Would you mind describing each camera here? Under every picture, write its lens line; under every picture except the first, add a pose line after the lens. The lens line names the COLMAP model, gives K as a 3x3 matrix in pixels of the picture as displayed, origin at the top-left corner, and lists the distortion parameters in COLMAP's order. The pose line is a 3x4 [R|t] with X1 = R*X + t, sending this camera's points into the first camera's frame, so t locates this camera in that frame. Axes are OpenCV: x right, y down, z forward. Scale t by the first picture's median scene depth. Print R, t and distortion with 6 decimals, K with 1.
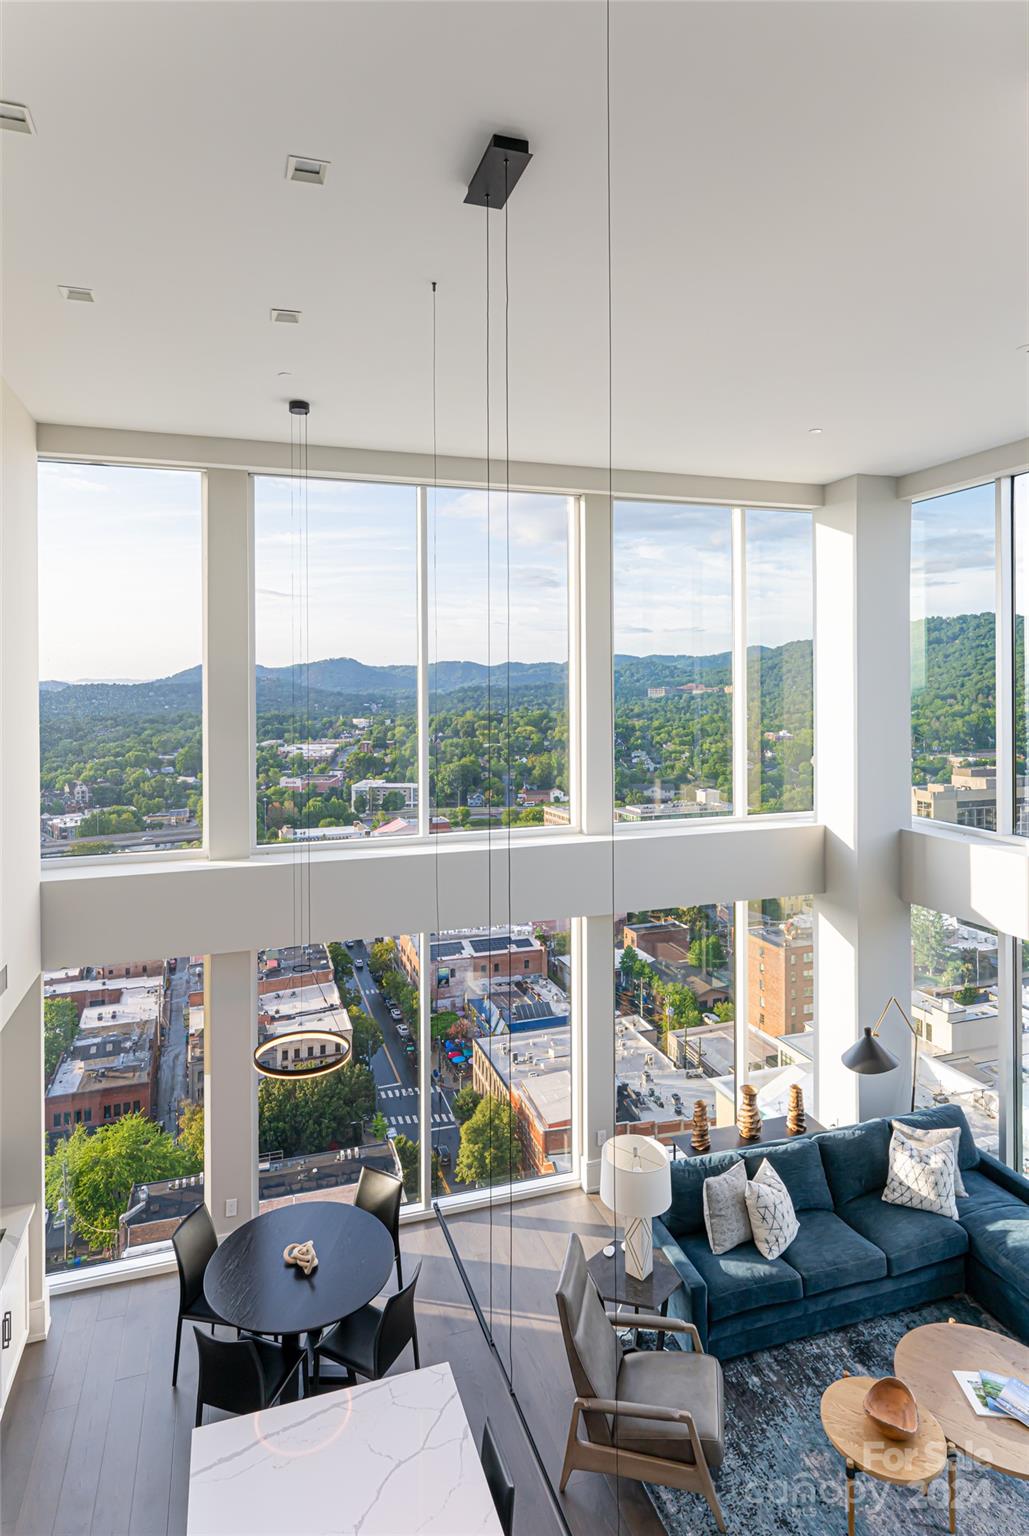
lens RADIAL K [[943.5, 0, 516.6], [0, 943.5, 713.3], [0, 0, 1]] dist [-0.005637, -0.000700]
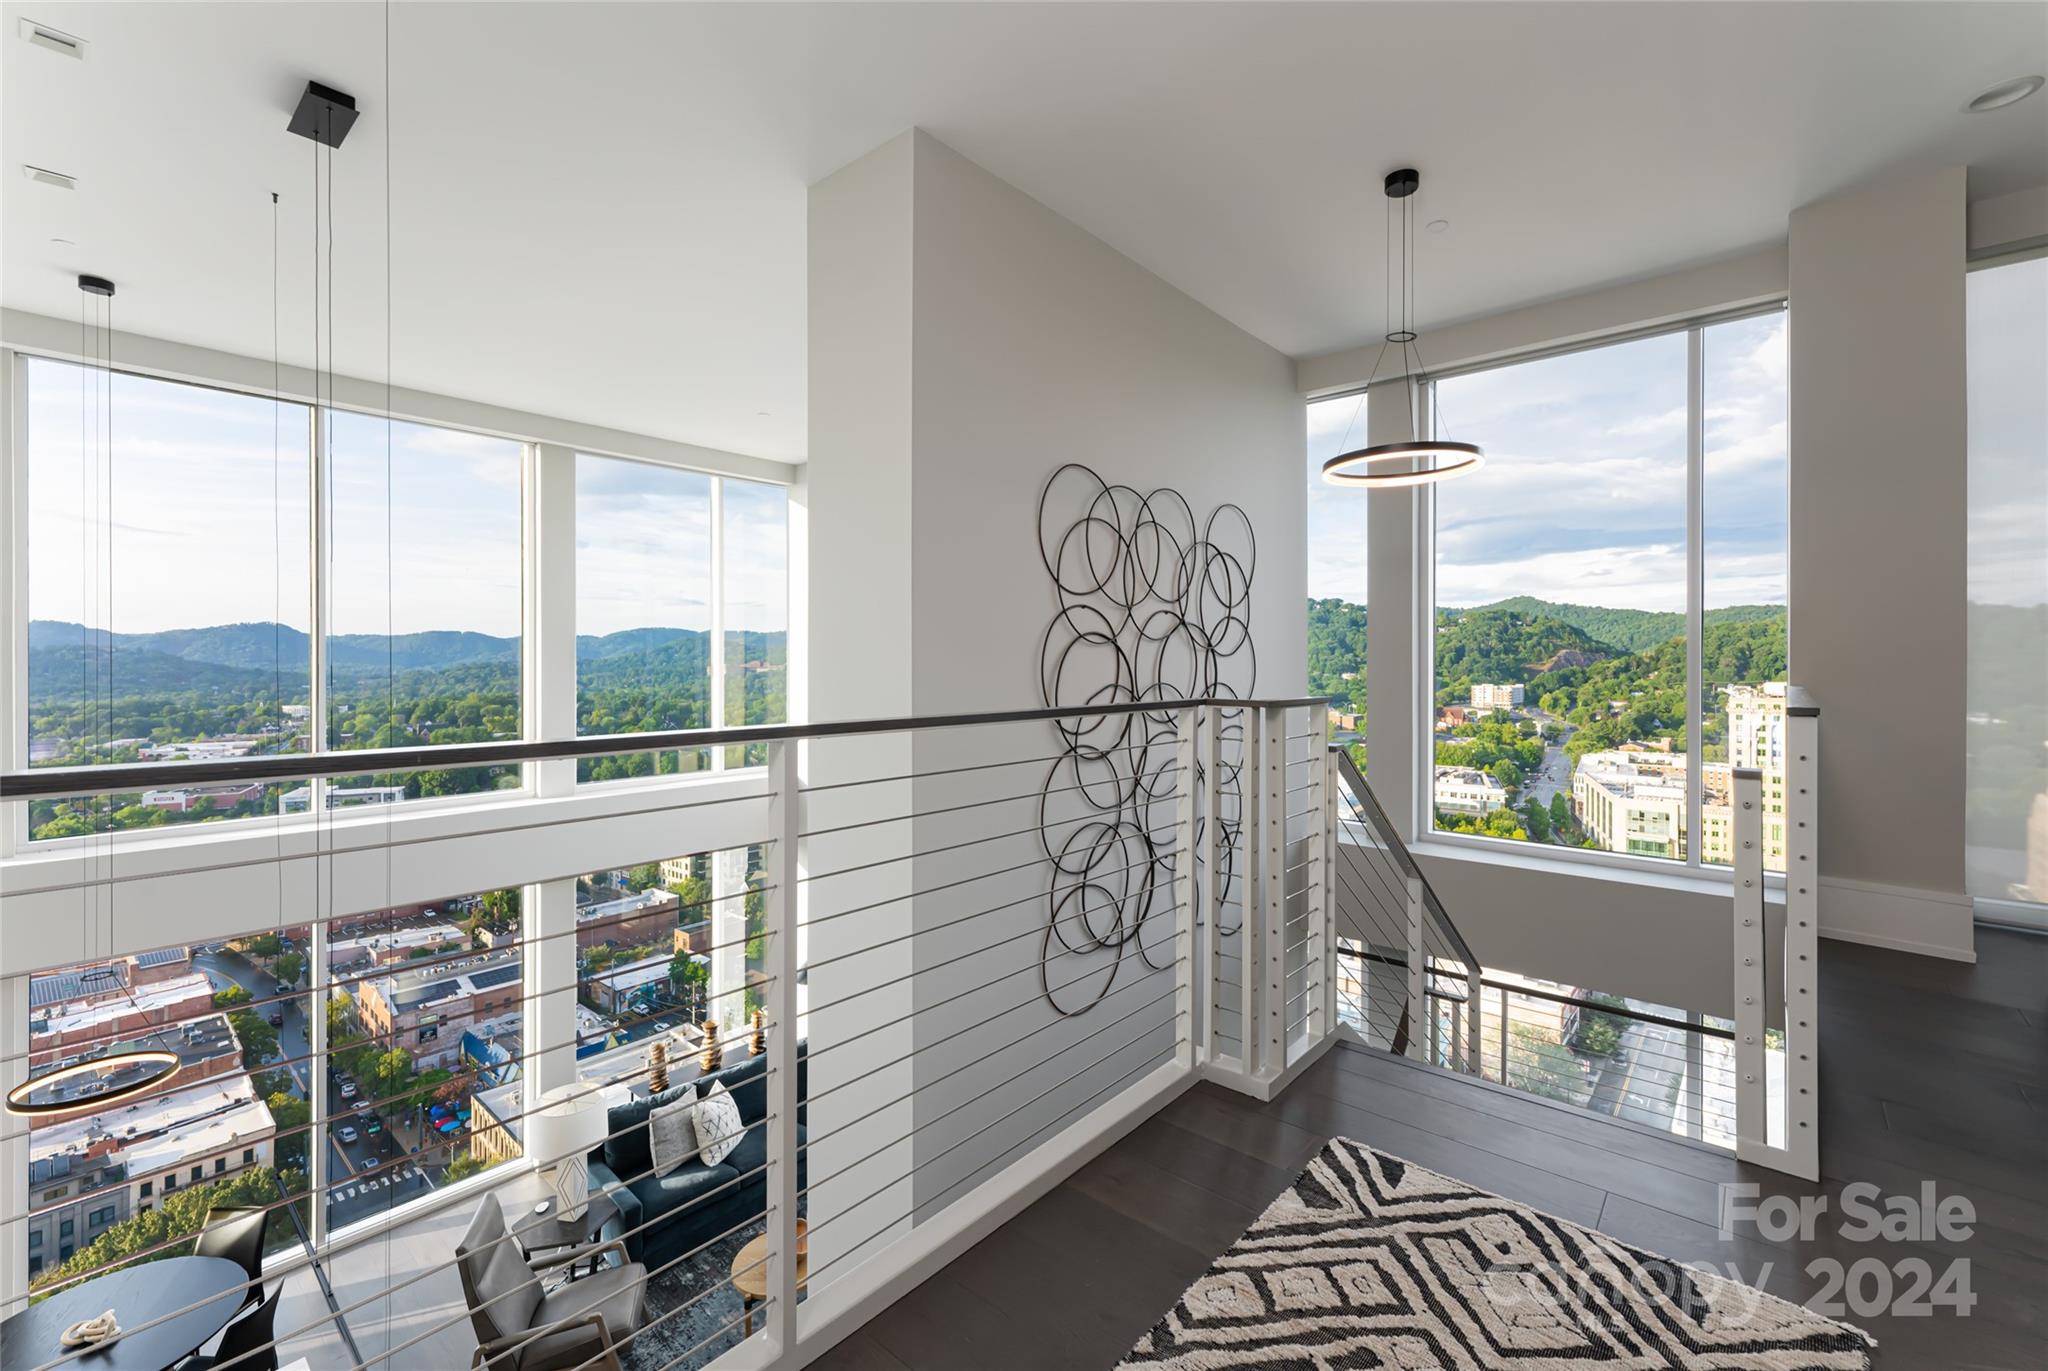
lens RADIAL K [[846.0, 0, 984.6], [0, 846.0, 658.2], [0, 0, 1]] dist [-0.000220, 0.000801]
pose [[0.838503, 0.000987, 0.544896, -0.070121], [0.003485, 0.999968, -0.007174, -0.023165], [-0.544886, 0.007914, 0.838473, 0.140478]]
